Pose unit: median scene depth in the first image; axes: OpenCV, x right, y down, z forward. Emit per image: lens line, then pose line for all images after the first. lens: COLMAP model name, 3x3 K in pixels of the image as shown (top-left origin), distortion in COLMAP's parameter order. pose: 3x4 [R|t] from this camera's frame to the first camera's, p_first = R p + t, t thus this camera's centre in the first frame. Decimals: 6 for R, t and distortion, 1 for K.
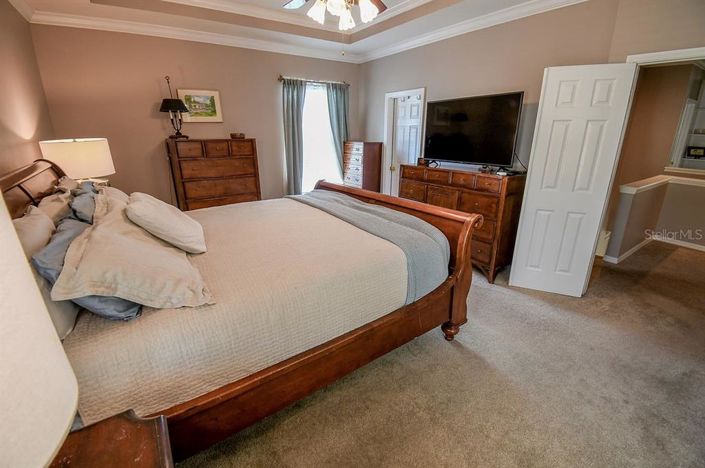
lens RADIAL K [[307.6, 0, 352.5], [0, 307.6, 234.0], [0, 0, 1]] dist [0.002184, -0.016516]
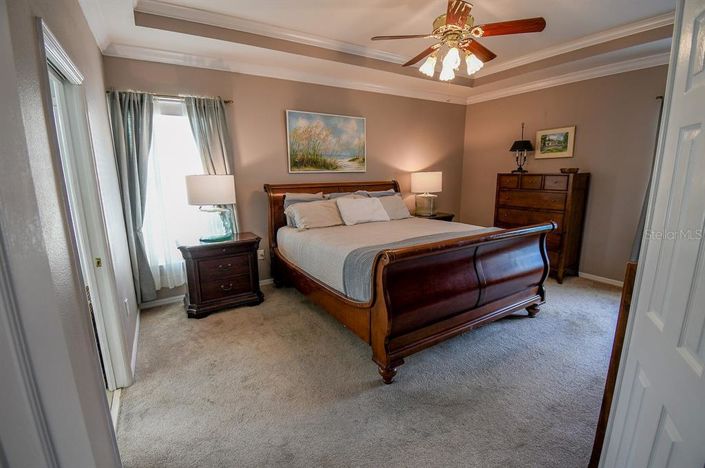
lens RADIAL K [[313.5, 0, 352.5], [0, 313.5, 234.0], [0, 0, 1]] dist [0.003329, -0.018725]
pose [[-0.040058, 0.194354, -0.980113, 0.653966], [-0.302457, 0.932524, 0.197279, -0.129145], [0.952321, 0.304344, 0.021428, 0.415246]]
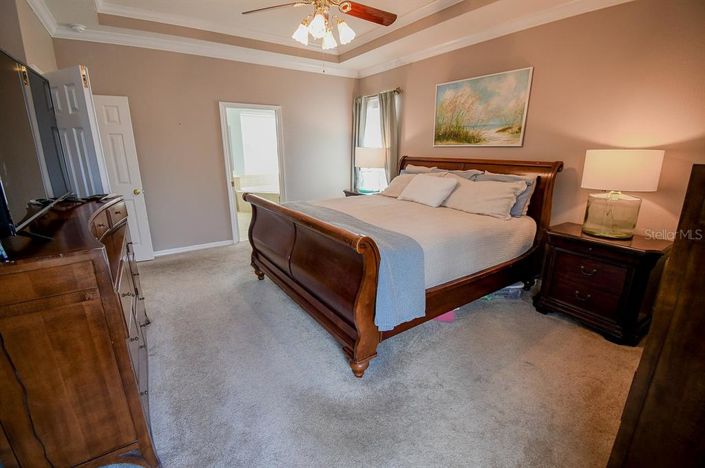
lens RADIAL K [[313.5, 0, 352.5], [0, 313.5, 234.0], [0, 0, 1]] dist [0.003329, -0.018725]
pose [[-0.999998, -0.001847, 0.000570, -0.075537], [-0.001218, 0.831343, 0.555759, -0.388810], [-0.001500, 0.555757, -0.831343, 1.211544]]
